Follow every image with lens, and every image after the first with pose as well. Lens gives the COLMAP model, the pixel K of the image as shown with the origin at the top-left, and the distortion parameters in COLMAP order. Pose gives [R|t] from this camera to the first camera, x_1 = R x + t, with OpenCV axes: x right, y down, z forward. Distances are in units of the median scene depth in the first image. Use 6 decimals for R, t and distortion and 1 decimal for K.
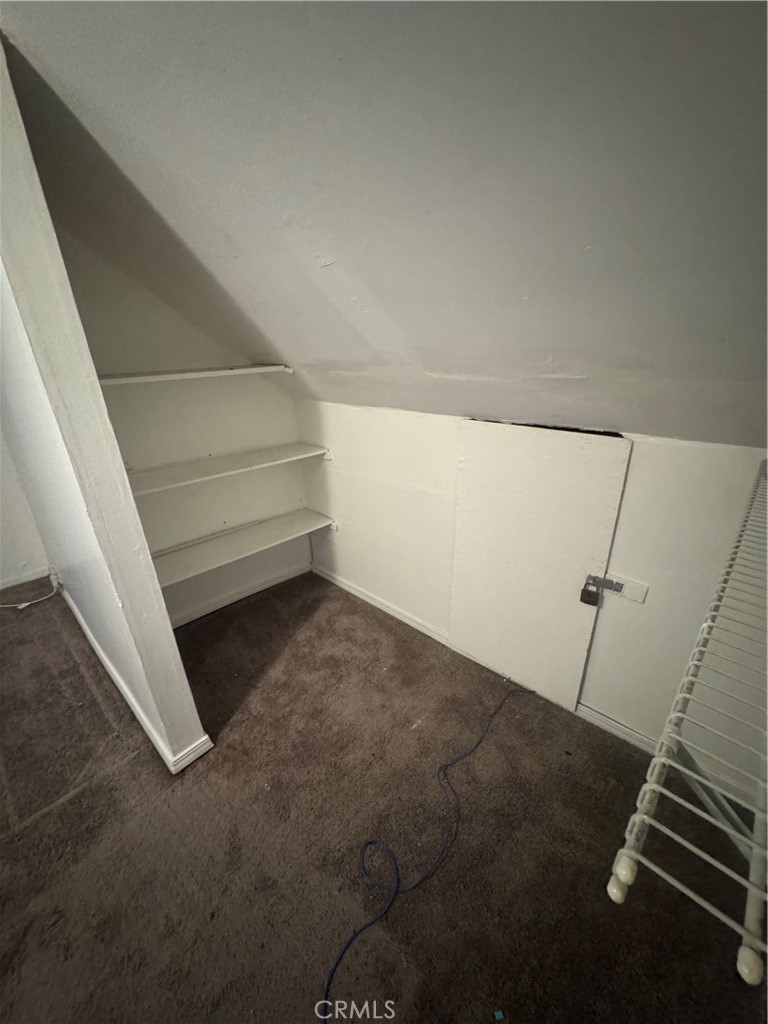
lens RADIAL K [[407.4, 0, 385.3], [0, 407.4, 509.7], [0, 0, 1]] dist [0.003019, 0.000483]
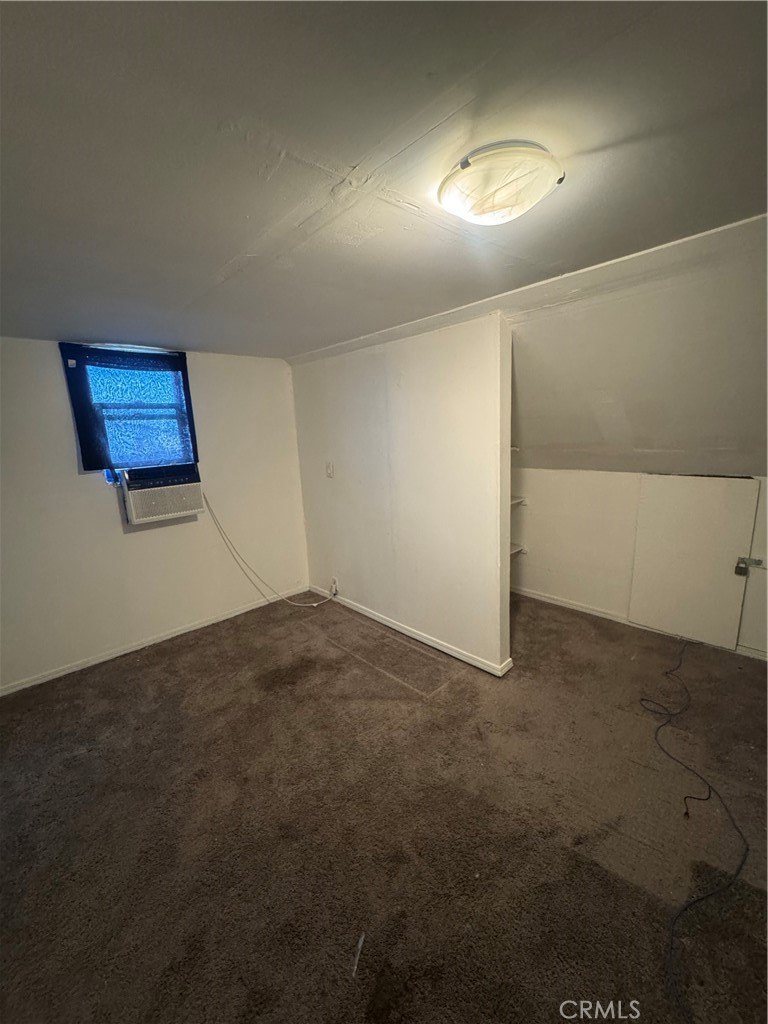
lens RADIAL K [[407.4, 0, 385.6], [0, 407.4, 514.3], [0, 0, 1]] dist [0.003019, 0.000483]
pose [[0.998583, -0.009404, -0.052377, -0.833081], [0.000173, 0.984830, -0.173520, 0.254212], [0.053214, 0.173265, 0.983437, -0.756788]]
